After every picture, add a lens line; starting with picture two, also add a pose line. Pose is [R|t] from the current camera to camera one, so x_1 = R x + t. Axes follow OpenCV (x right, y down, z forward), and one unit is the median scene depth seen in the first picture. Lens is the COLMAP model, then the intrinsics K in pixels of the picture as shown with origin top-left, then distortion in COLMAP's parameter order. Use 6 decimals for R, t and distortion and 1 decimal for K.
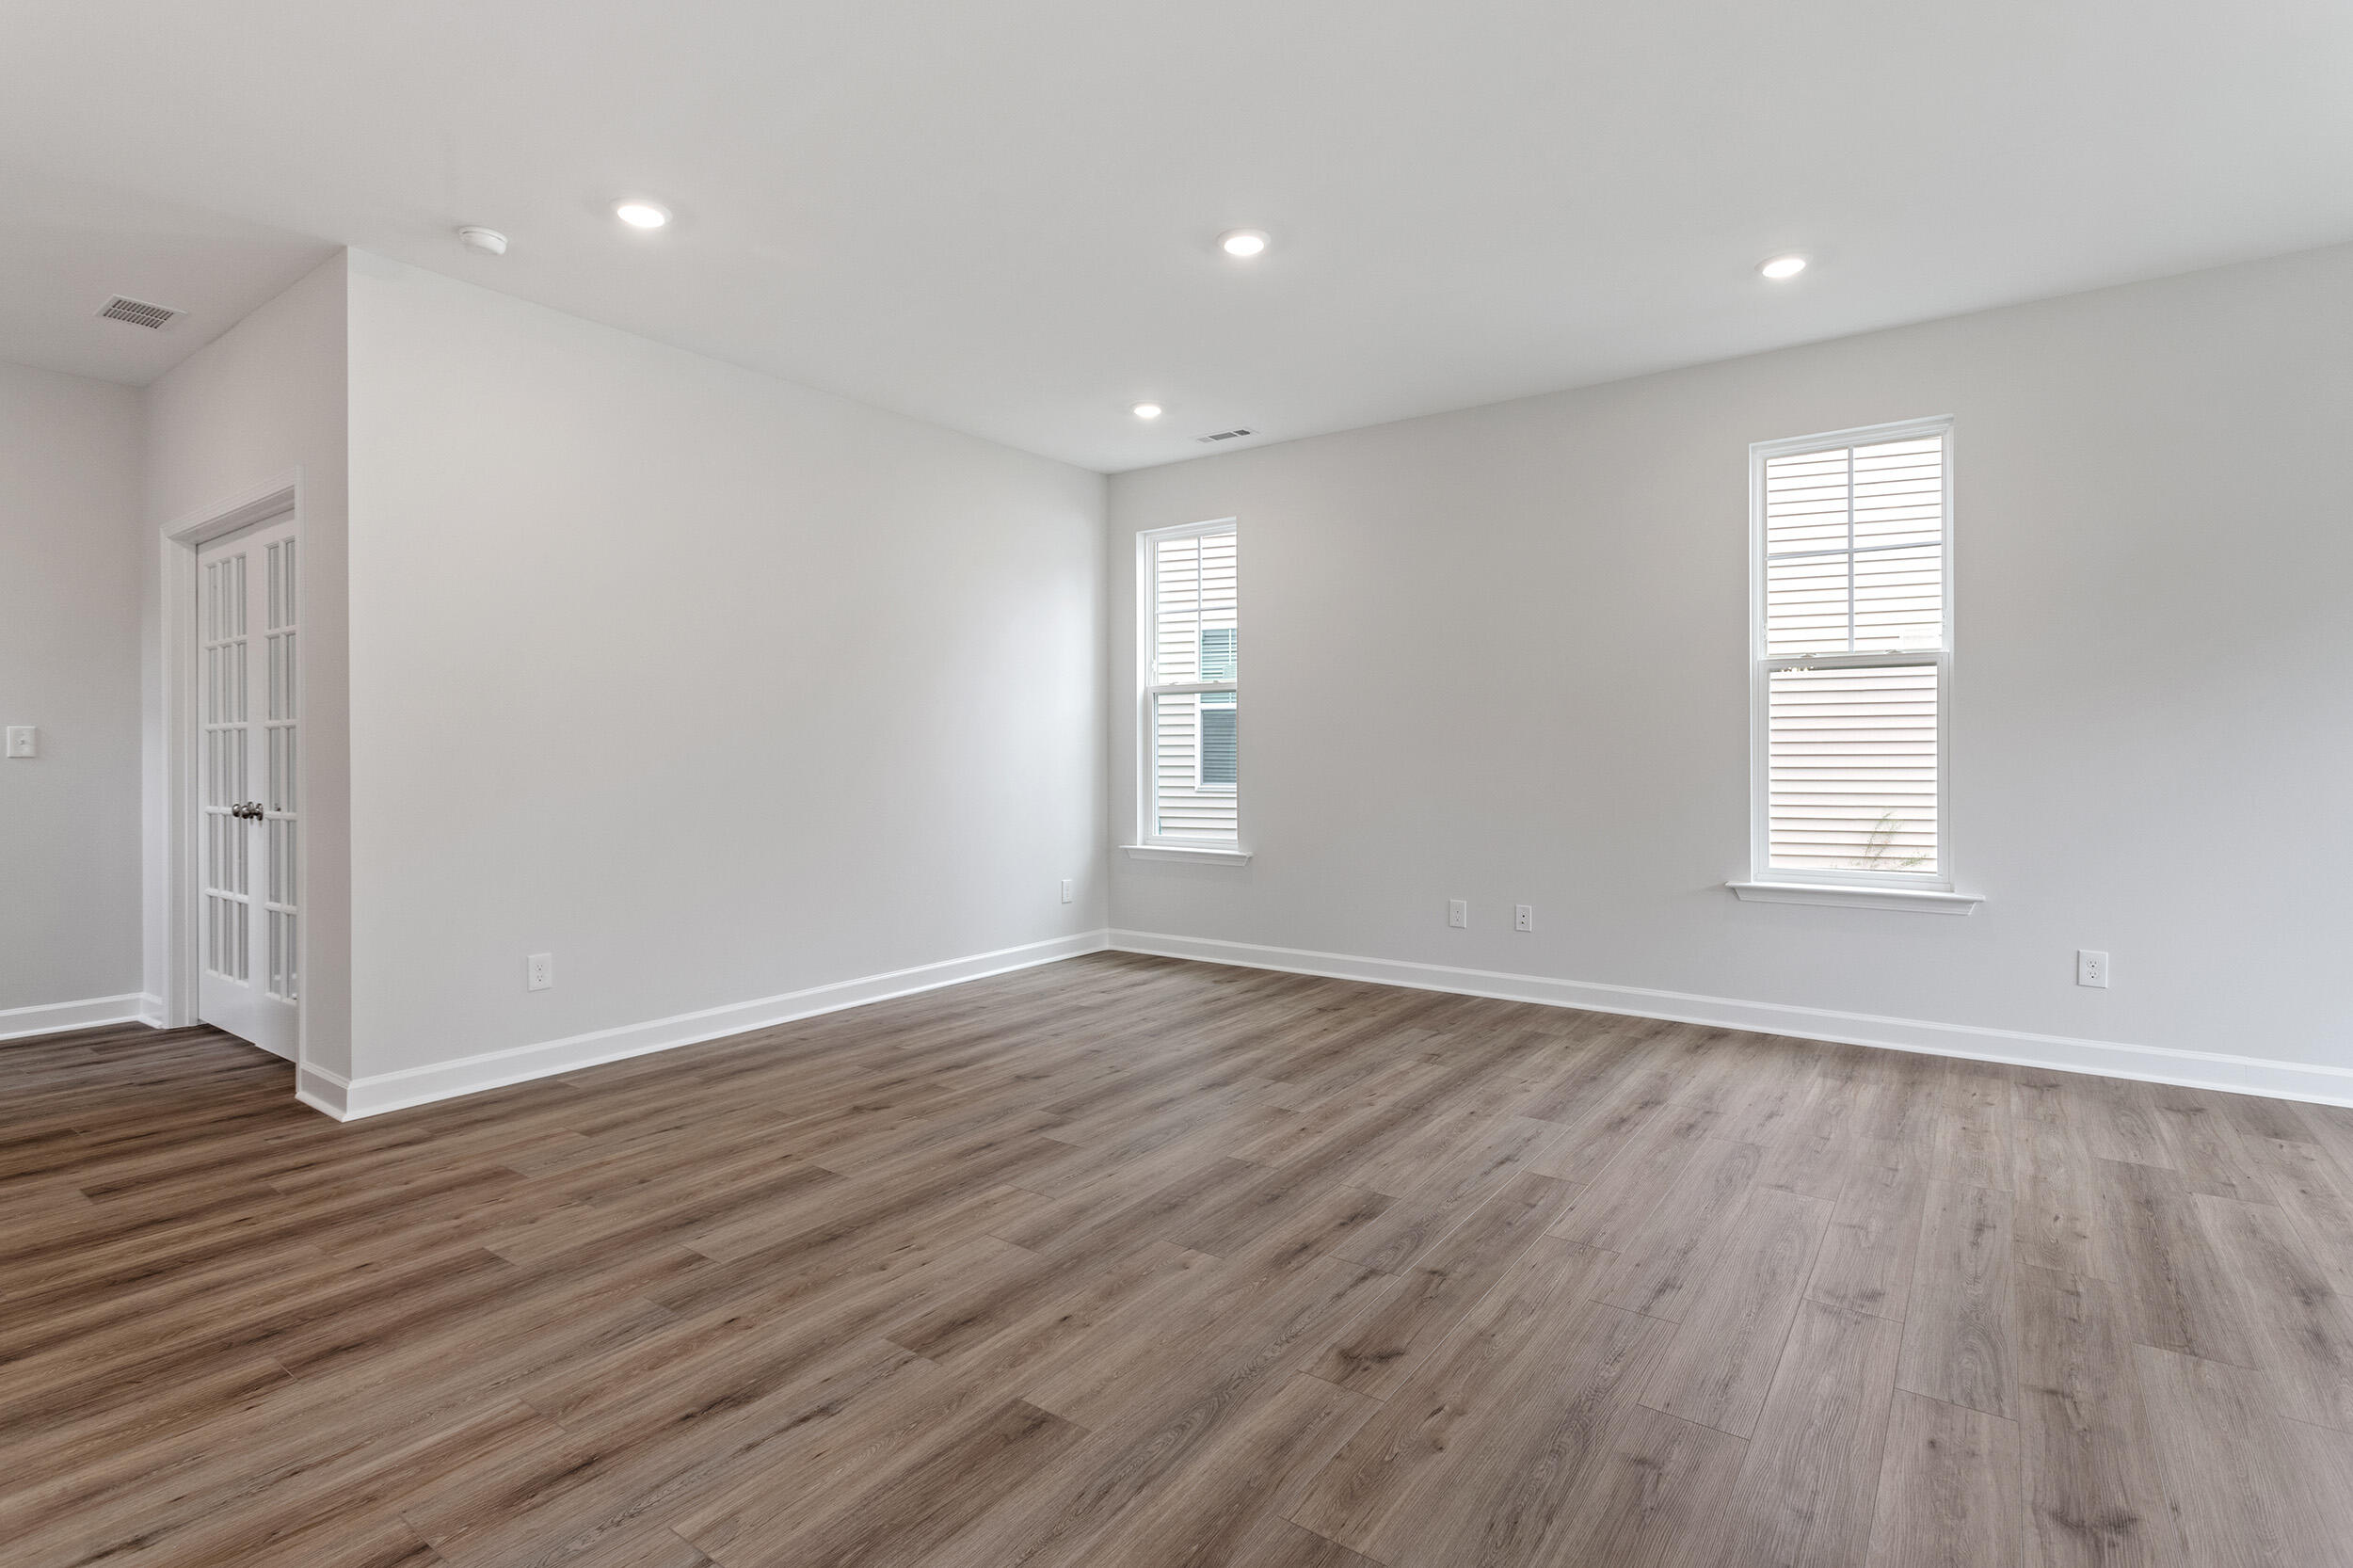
lens RADIAL K [[1152.9, 0, 1174.1], [0, 1152.9, 733.3], [0, 0, 1]] dist [0.009854, 0.000180]
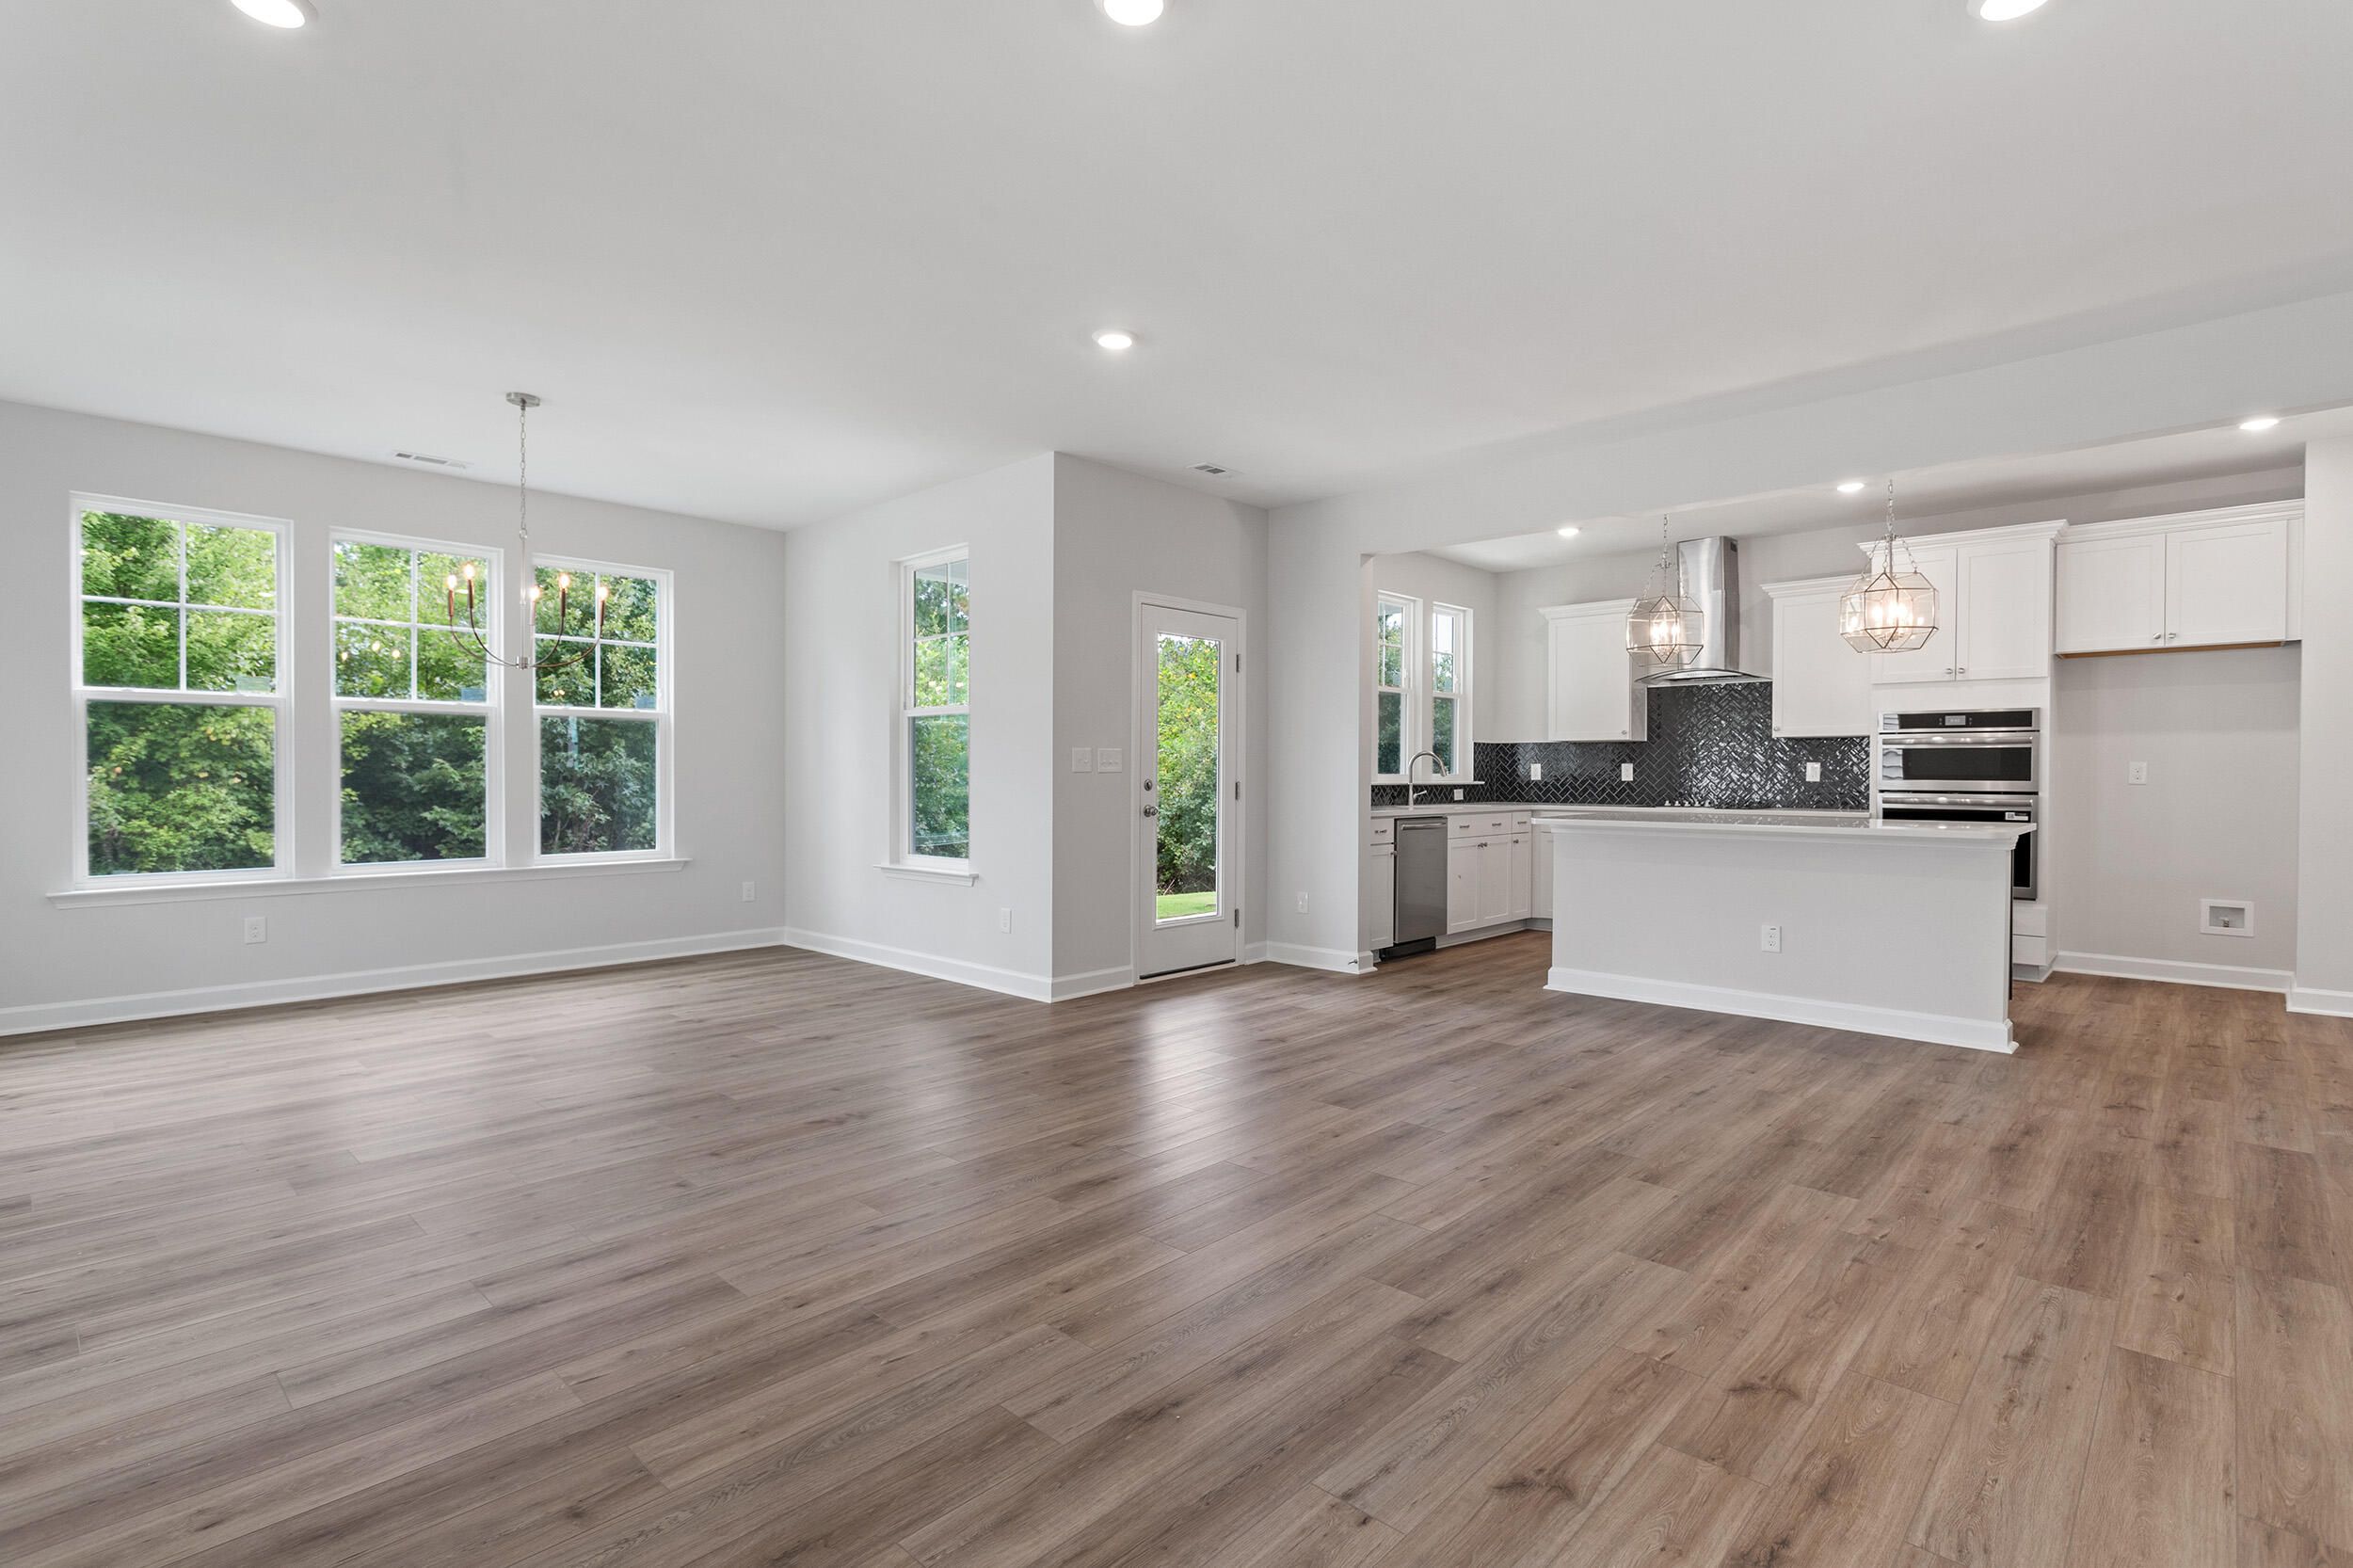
lens RADIAL K [[1112.9, 0, 1176.3], [0, 1112.9, 790.1], [0, 0, 1]] dist [0.001541, 0.000053]
pose [[-0.992569, 0.001104, 0.121679, -0.049225], [0.001315, 0.999998, 0.001648, 0.029016], [-0.121677, 0.001796, -0.992568, 1.948022]]
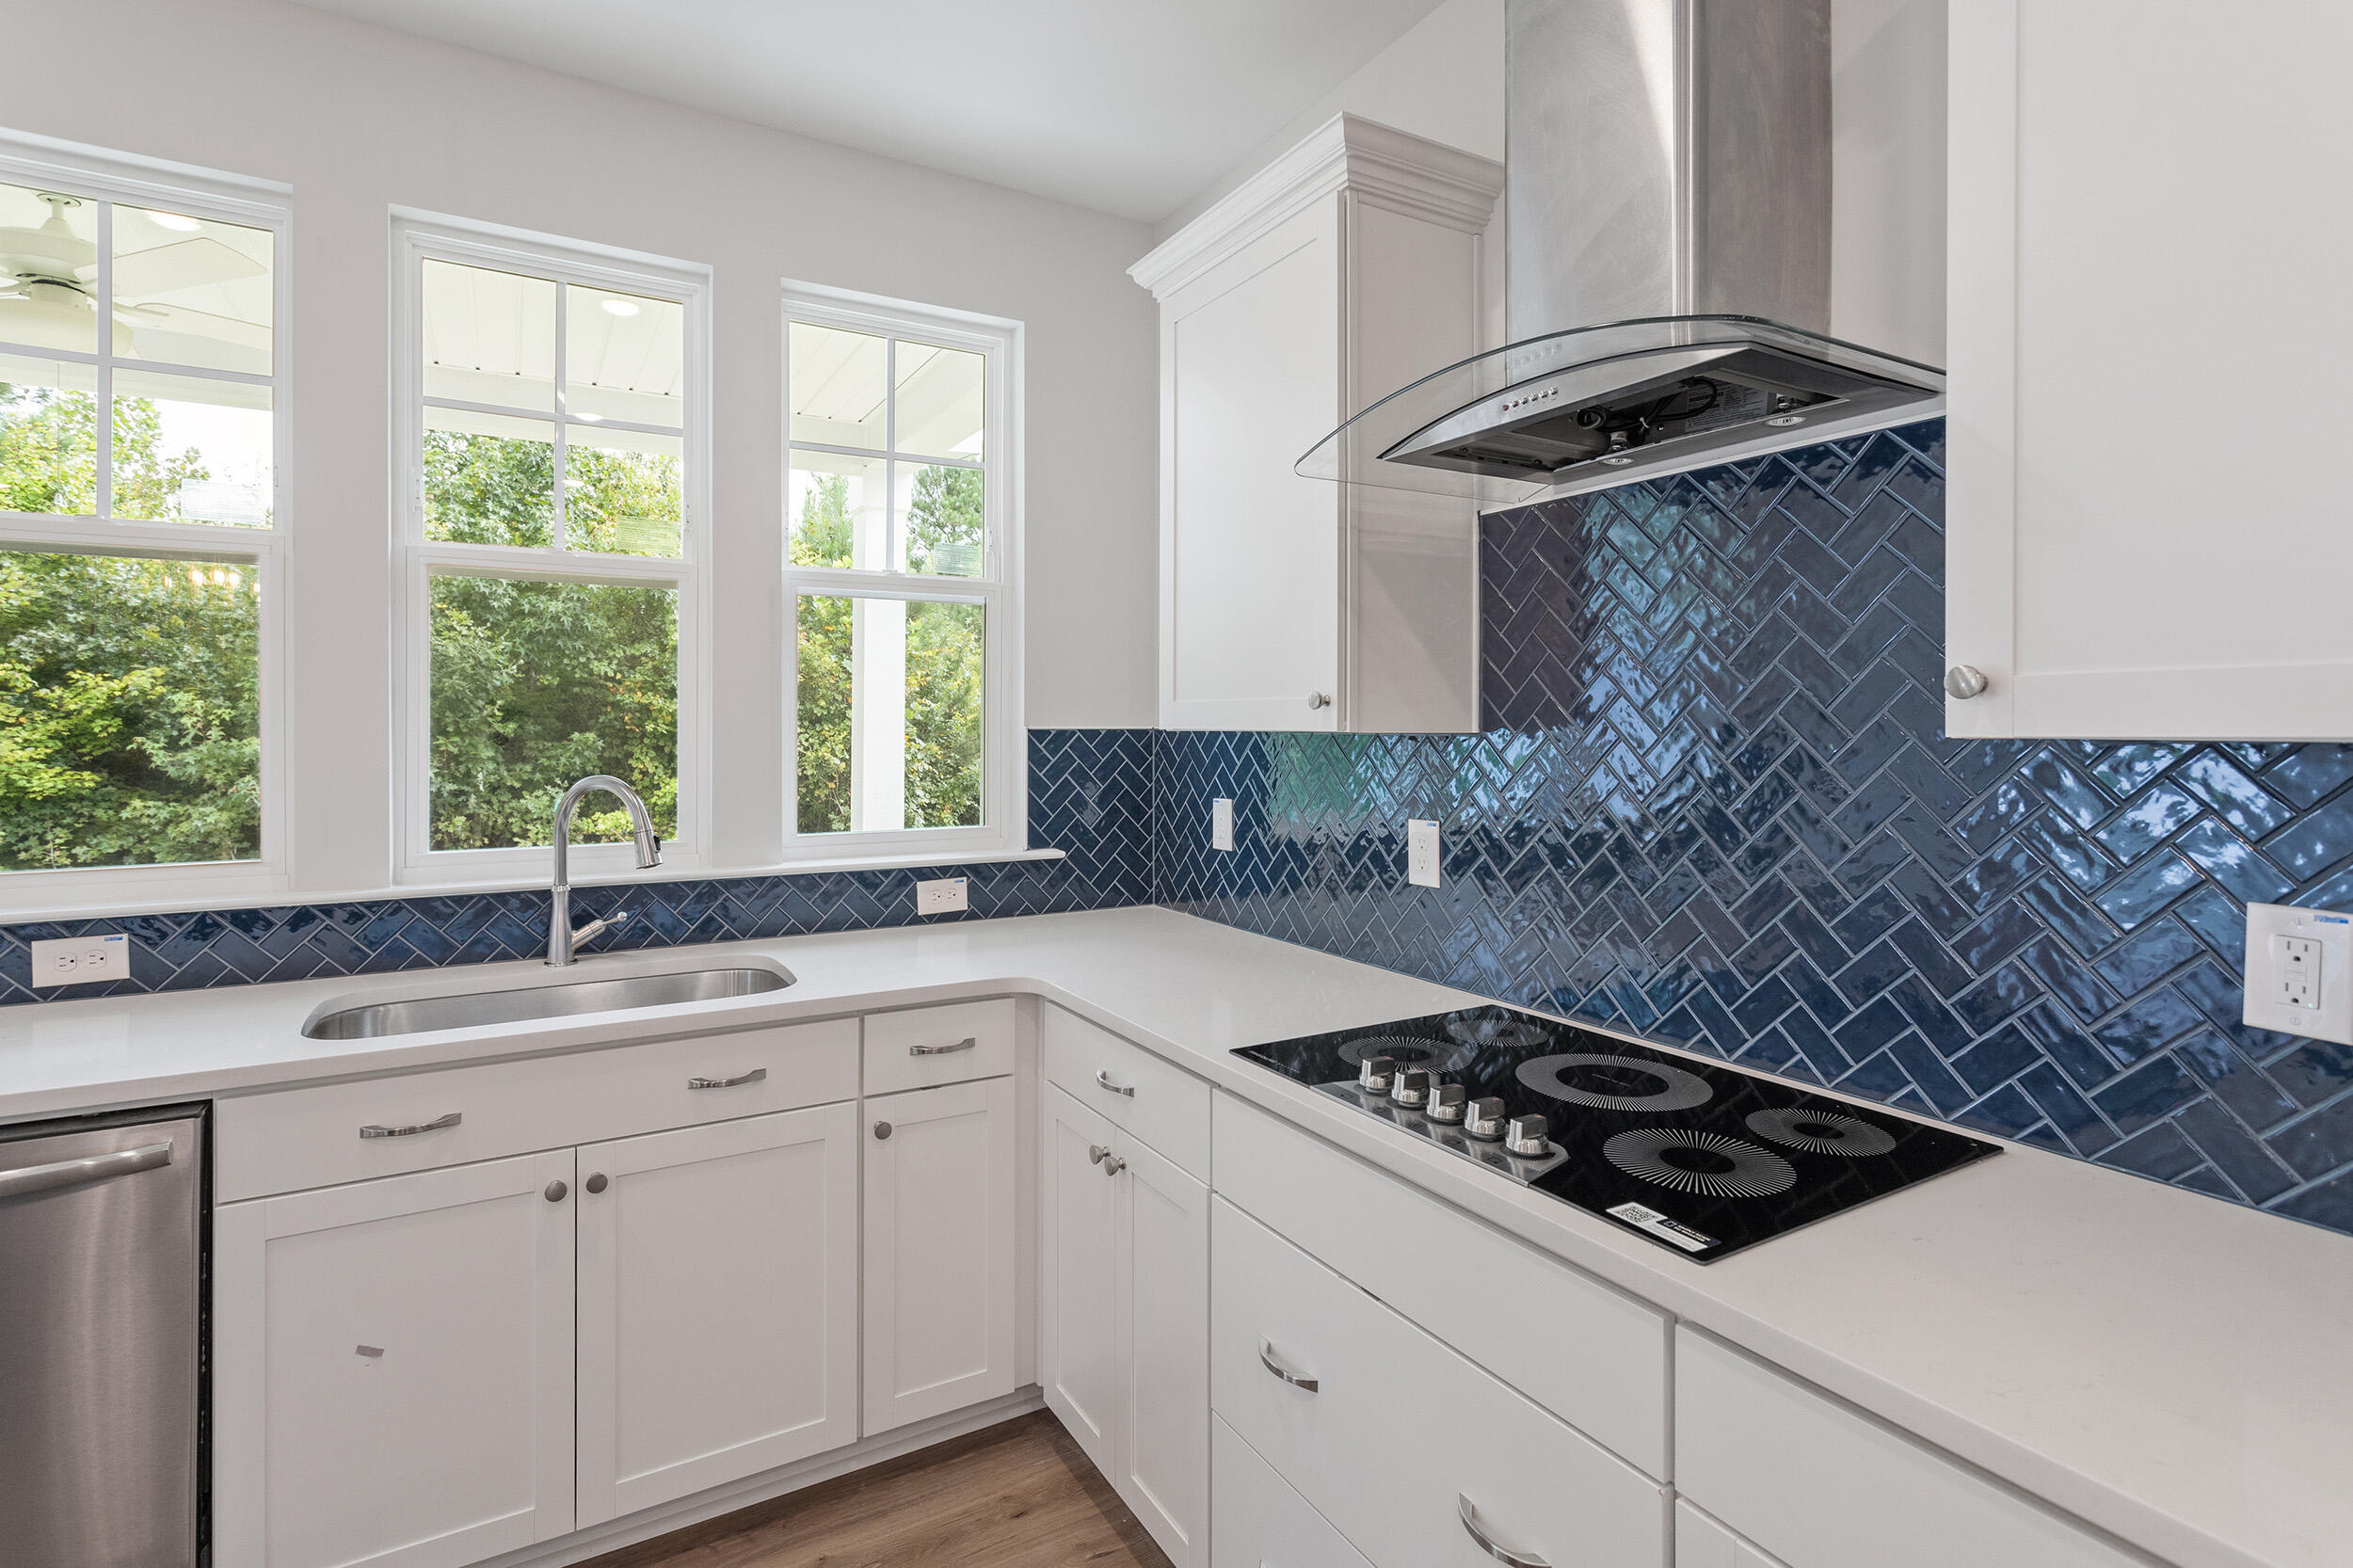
lens RADIAL K [[1152.9, 0, 1174.1], [0, 1152.9, 733.3], [0, 0, 1]] dist [0.009854, 0.000180]
pose [[-0.919308, 0.001858, 0.393534, -0.965644], [-0.001397, 0.999967, -0.007984, -0.079678], [-0.393536, -0.007890, -0.919275, -0.186654]]
